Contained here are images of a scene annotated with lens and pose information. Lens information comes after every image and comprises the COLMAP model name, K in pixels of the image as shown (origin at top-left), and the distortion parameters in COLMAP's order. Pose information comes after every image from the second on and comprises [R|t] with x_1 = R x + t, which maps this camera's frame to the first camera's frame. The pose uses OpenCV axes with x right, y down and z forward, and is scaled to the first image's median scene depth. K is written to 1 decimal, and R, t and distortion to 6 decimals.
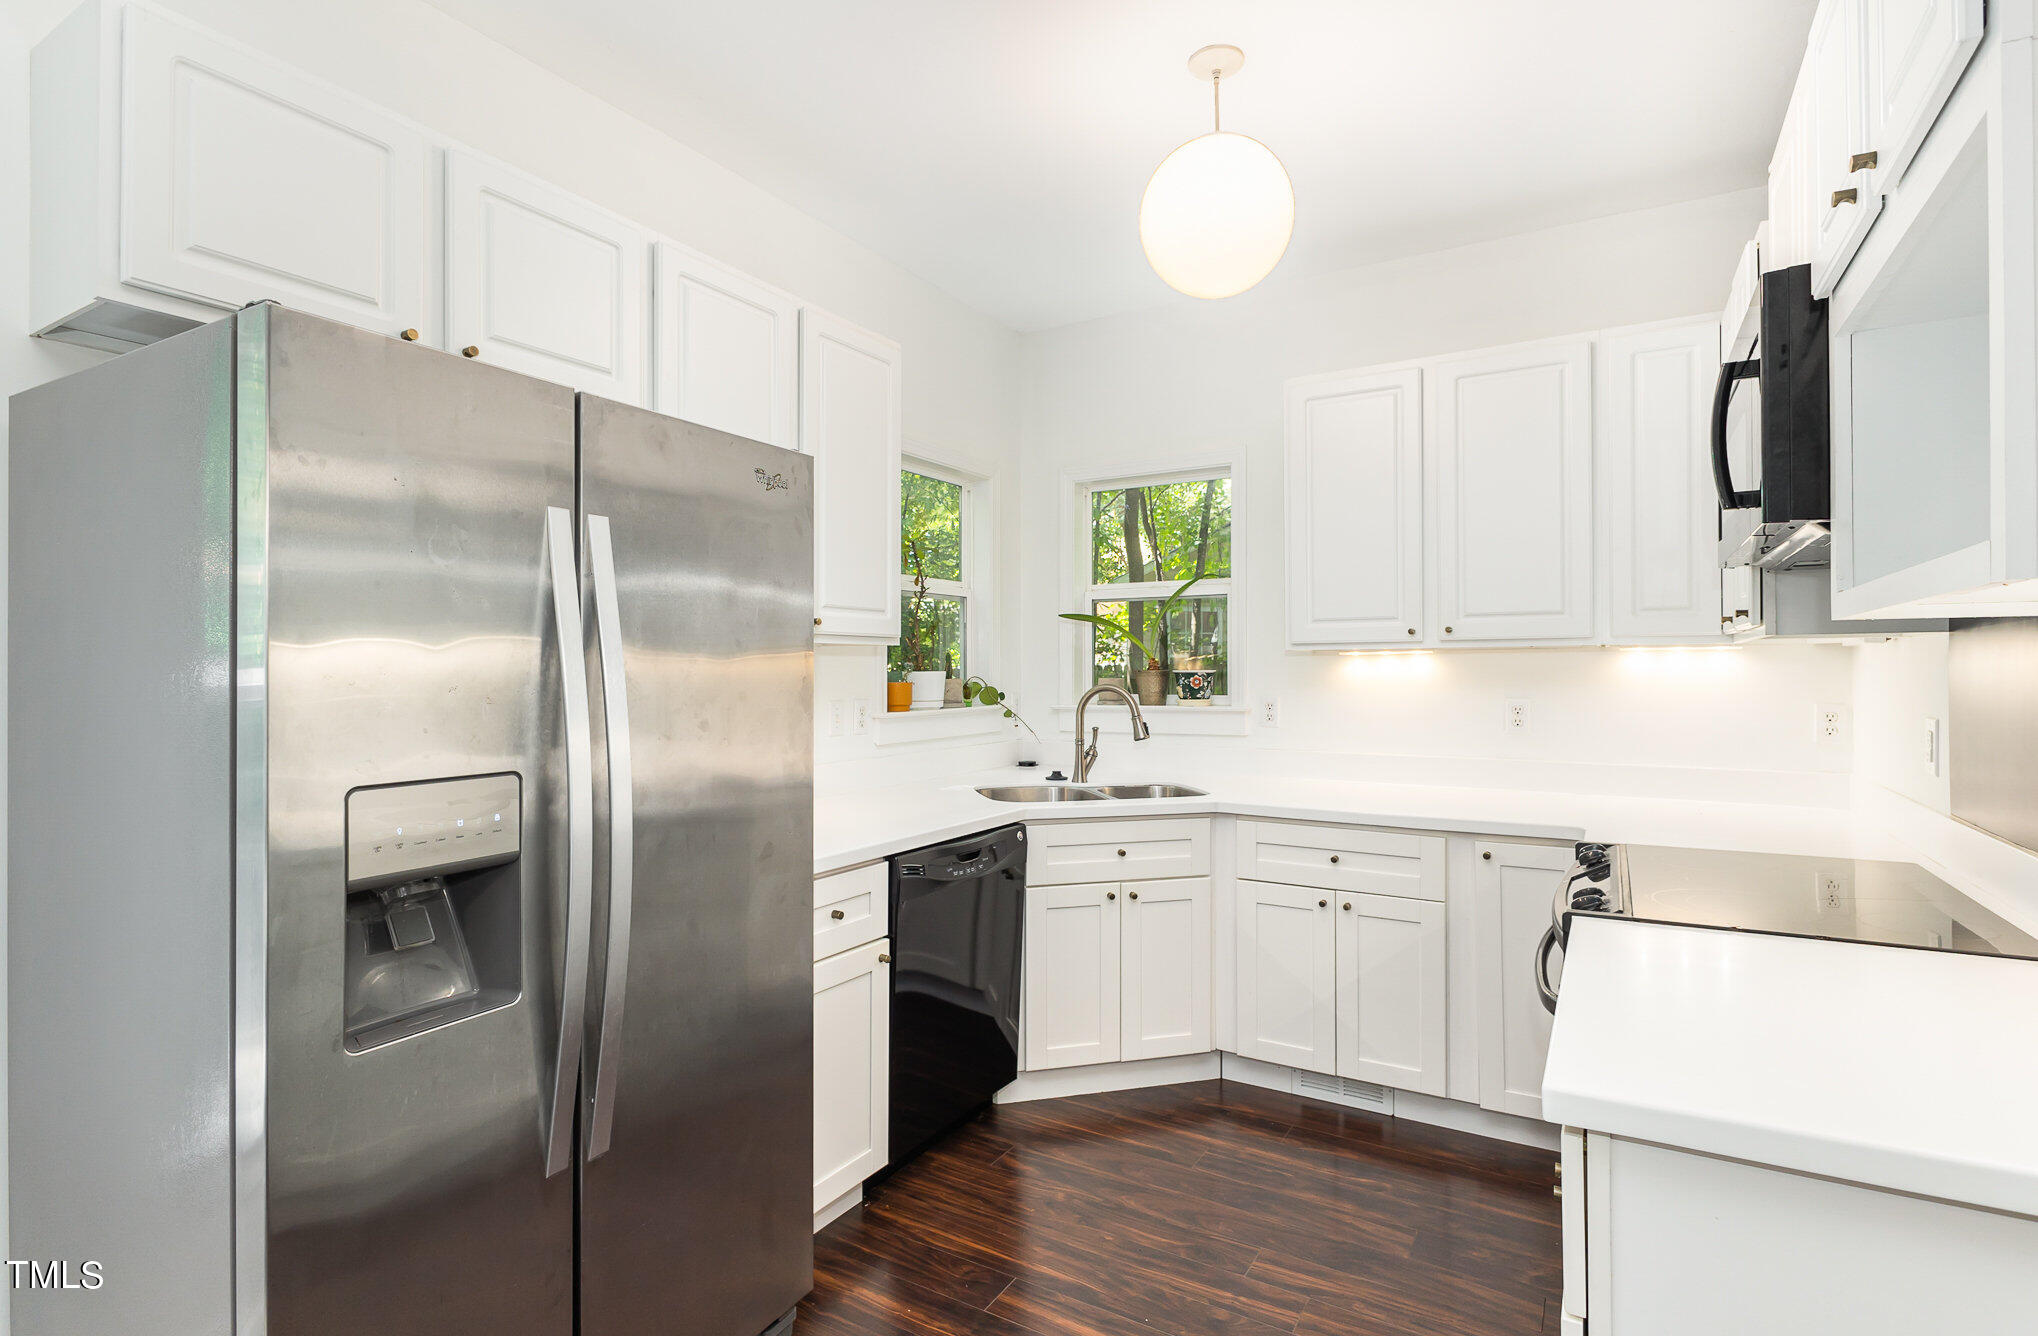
lens RADIAL K [[982.6, 0, 1010.2], [0, 982.6, 669.0], [0, 0, 1]] dist [0.006625, 0.001275]
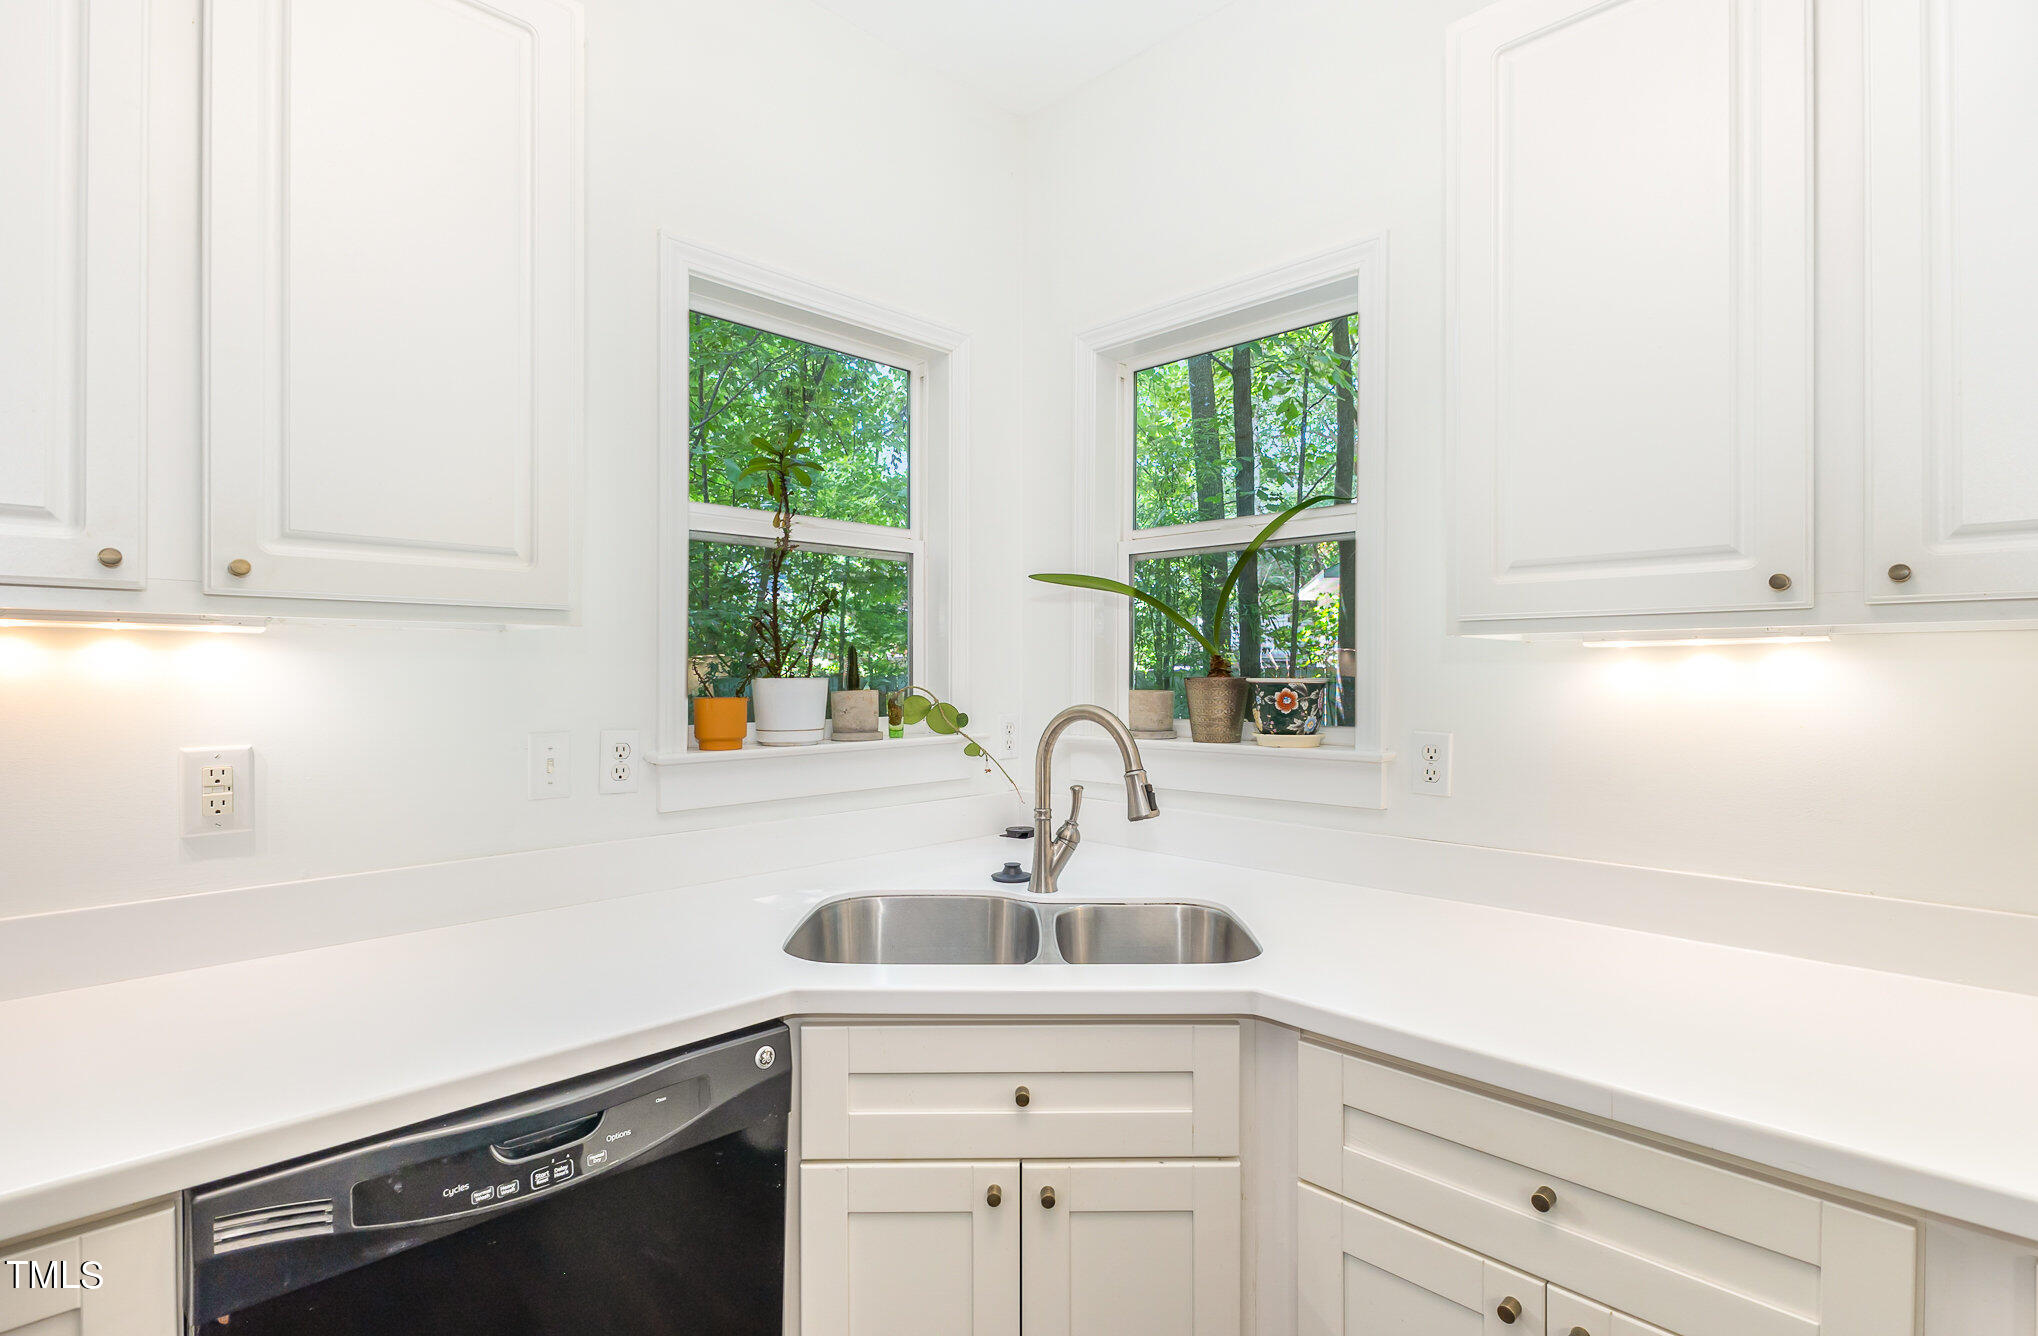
lens RADIAL K [[982.6, 0, 1033.3], [0, 982.6, 663.8], [0, 0, 1]] dist [0.006625, 0.001275]
pose [[0.973084, 0.001235, -0.230448, 0.184447], [-0.001604, 0.999998, -0.001413, -0.005659], [0.230446, 0.001744, 0.973084, 0.479562]]
